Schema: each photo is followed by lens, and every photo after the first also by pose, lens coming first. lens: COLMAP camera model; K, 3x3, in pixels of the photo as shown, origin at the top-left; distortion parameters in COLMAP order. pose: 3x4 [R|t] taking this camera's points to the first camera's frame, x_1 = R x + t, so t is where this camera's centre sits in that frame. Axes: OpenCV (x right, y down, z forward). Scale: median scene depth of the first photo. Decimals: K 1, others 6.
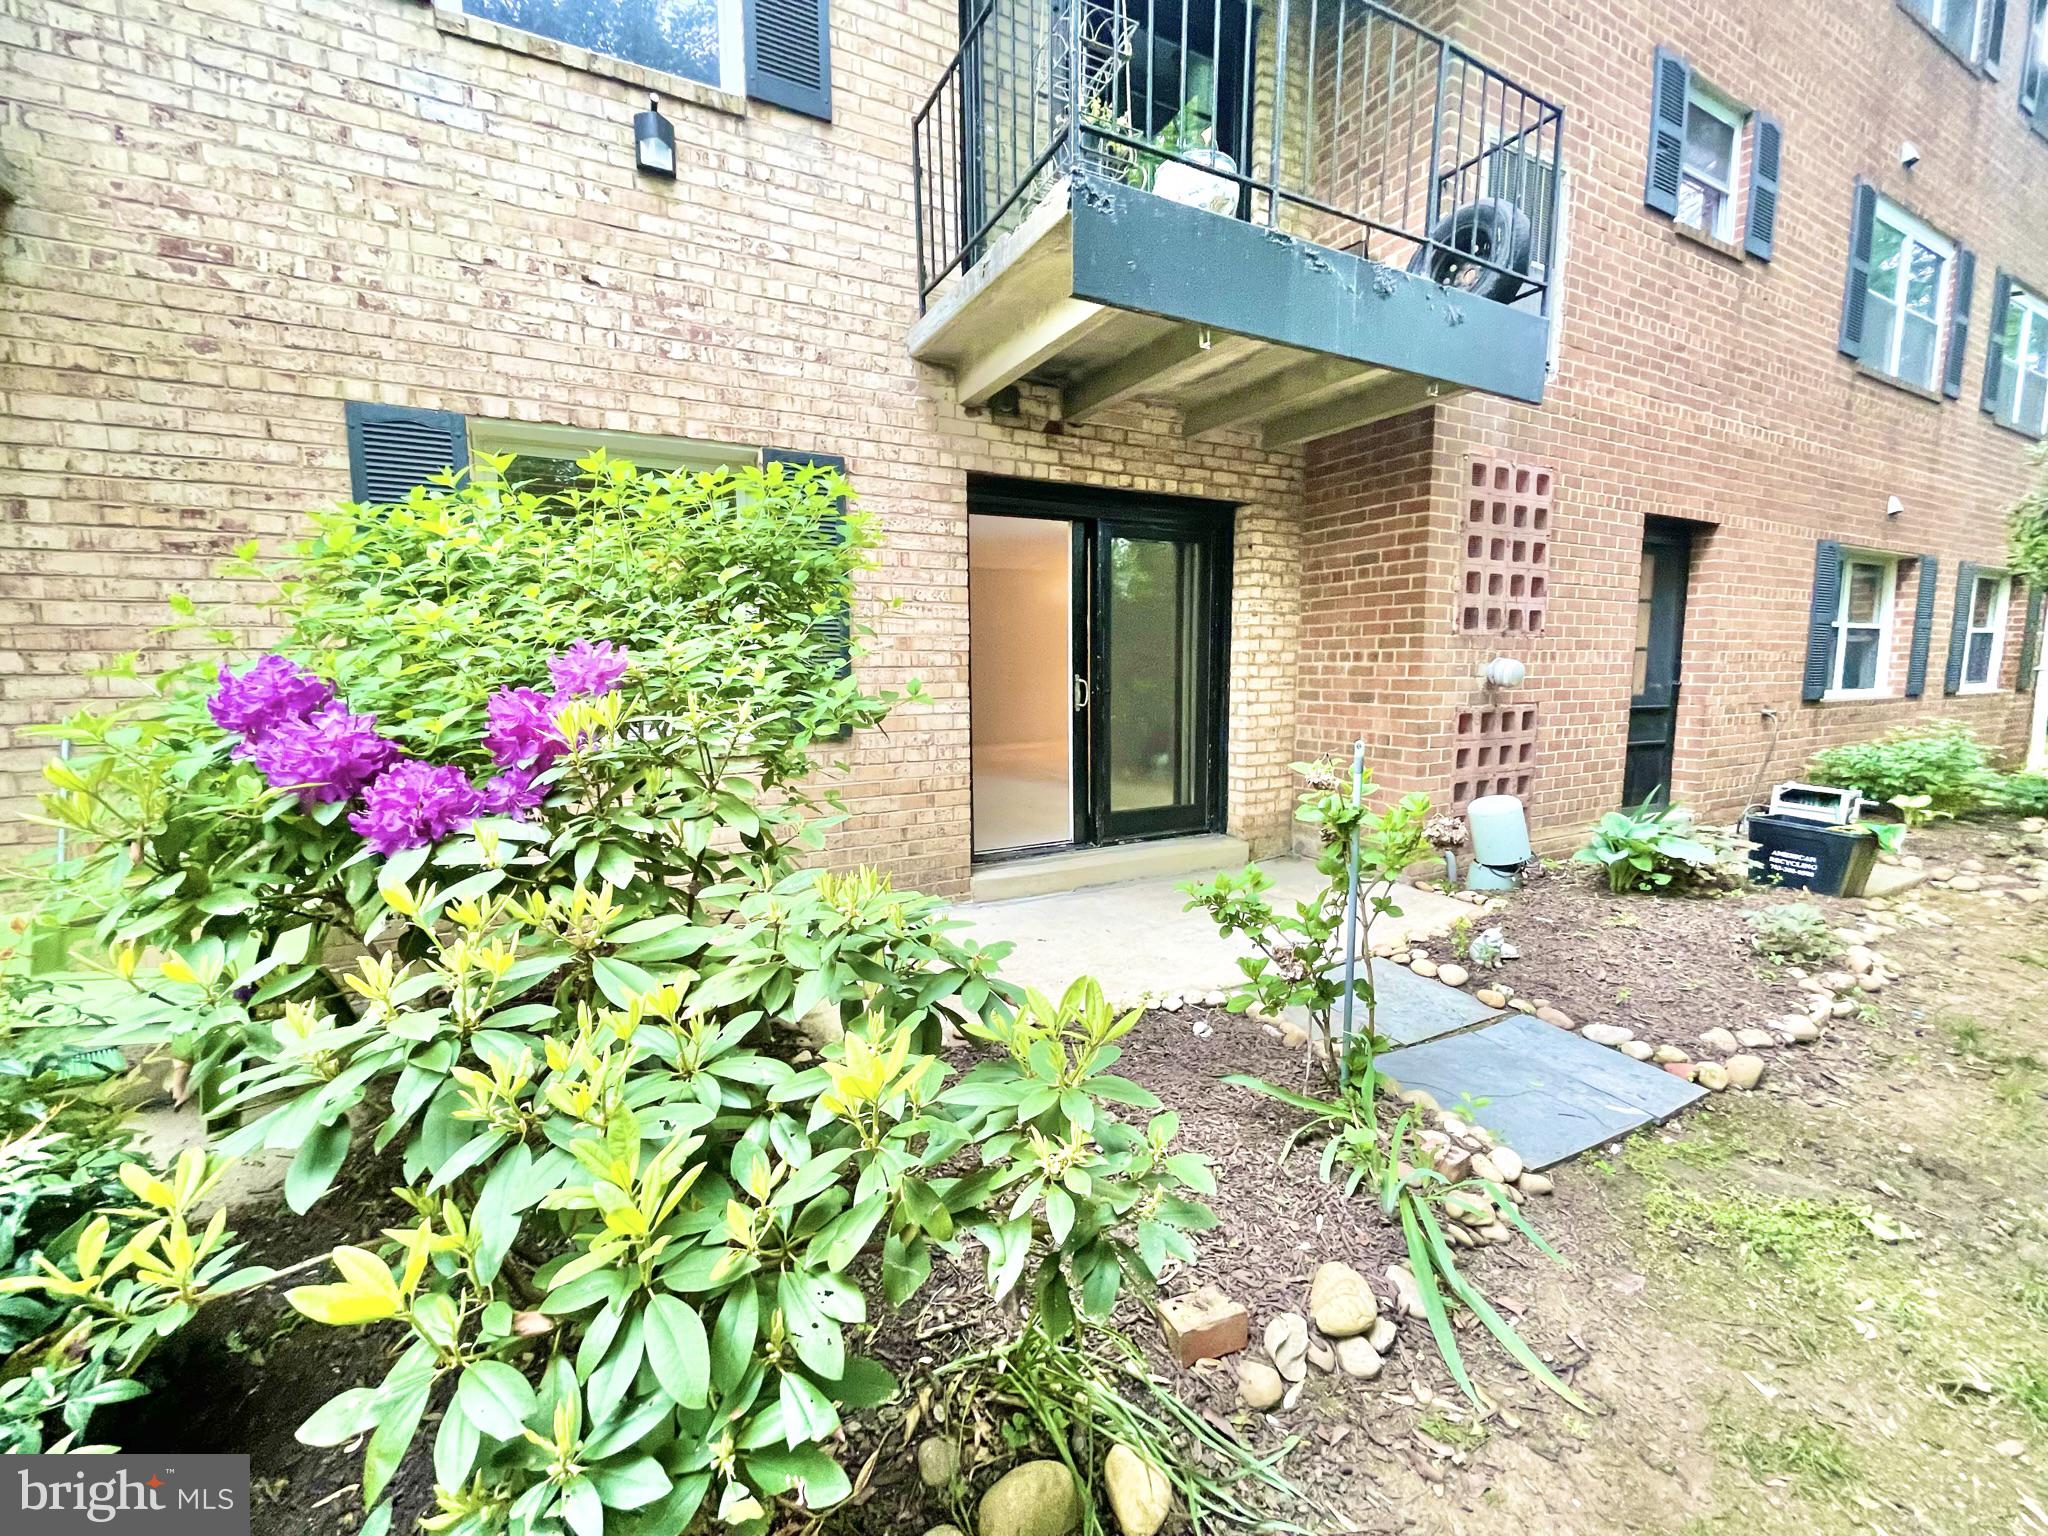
lens RADIAL K [[827.1, 0, 1022.0], [0, 827.1, 764.0], [0, 0, 1]] dist [-0.001730, 0.000087]
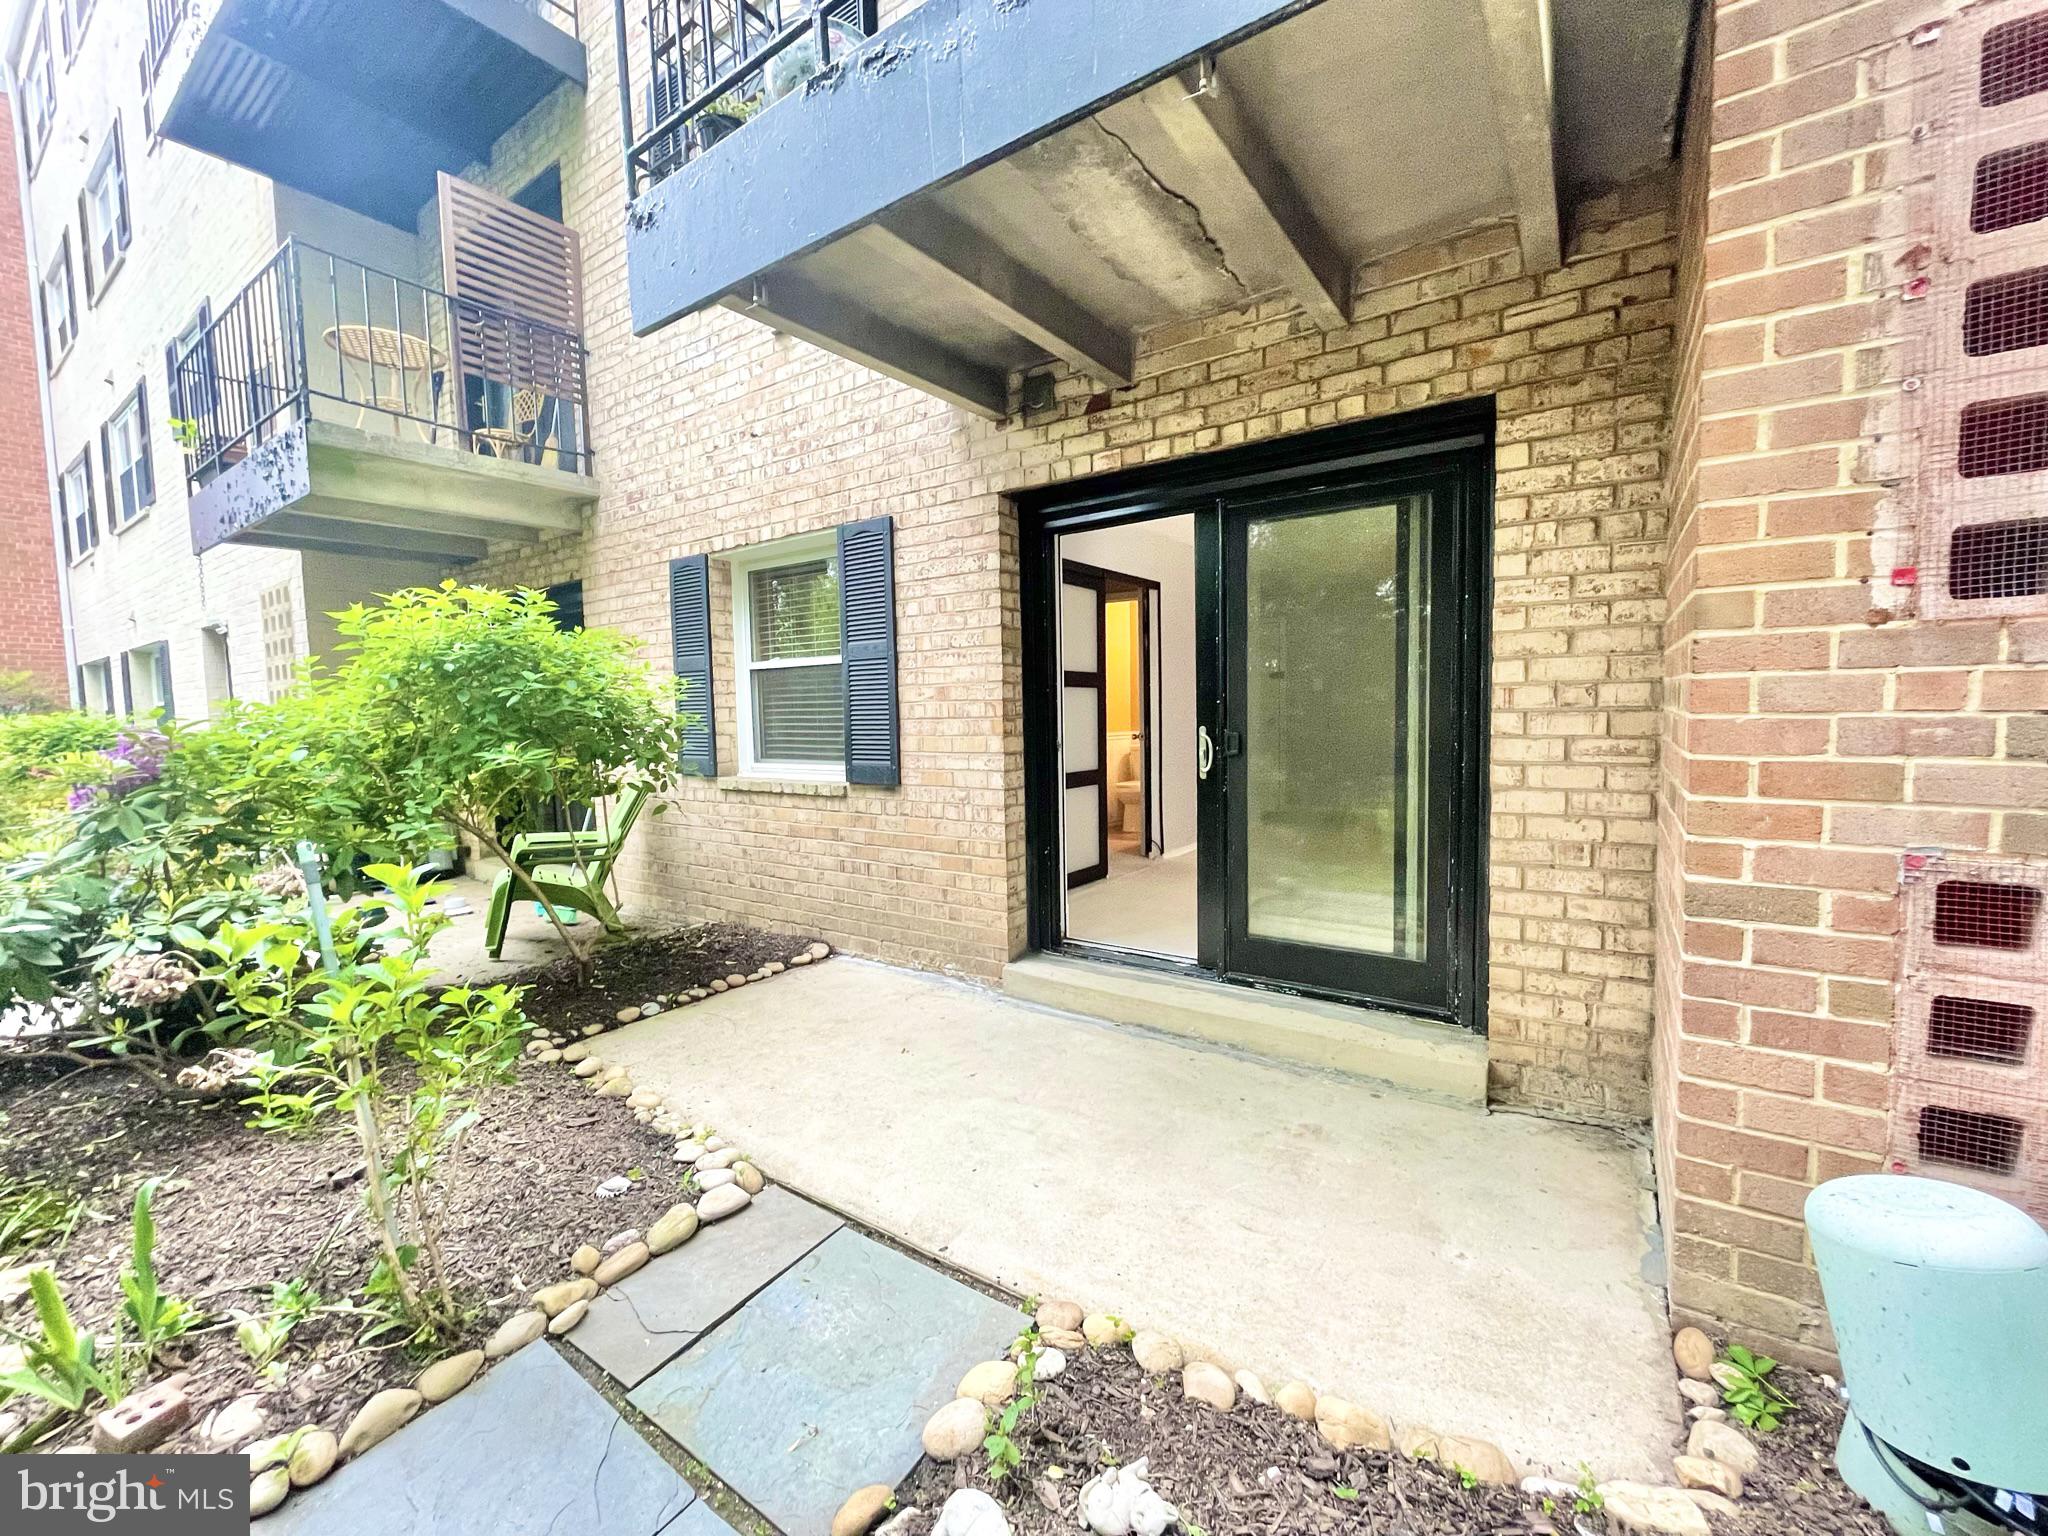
lens RADIAL K [[827.1, 0, 1023.4], [0, 827.1, 766.1], [0, 0, 1]] dist [-0.001730, 0.000087]
pose [[0.460924, 0.058581, -0.885504, 0.691495], [-0.087519, 0.995955, 0.020332, -0.084577], [0.883113, 0.068127, 0.464187, 0.605772]]
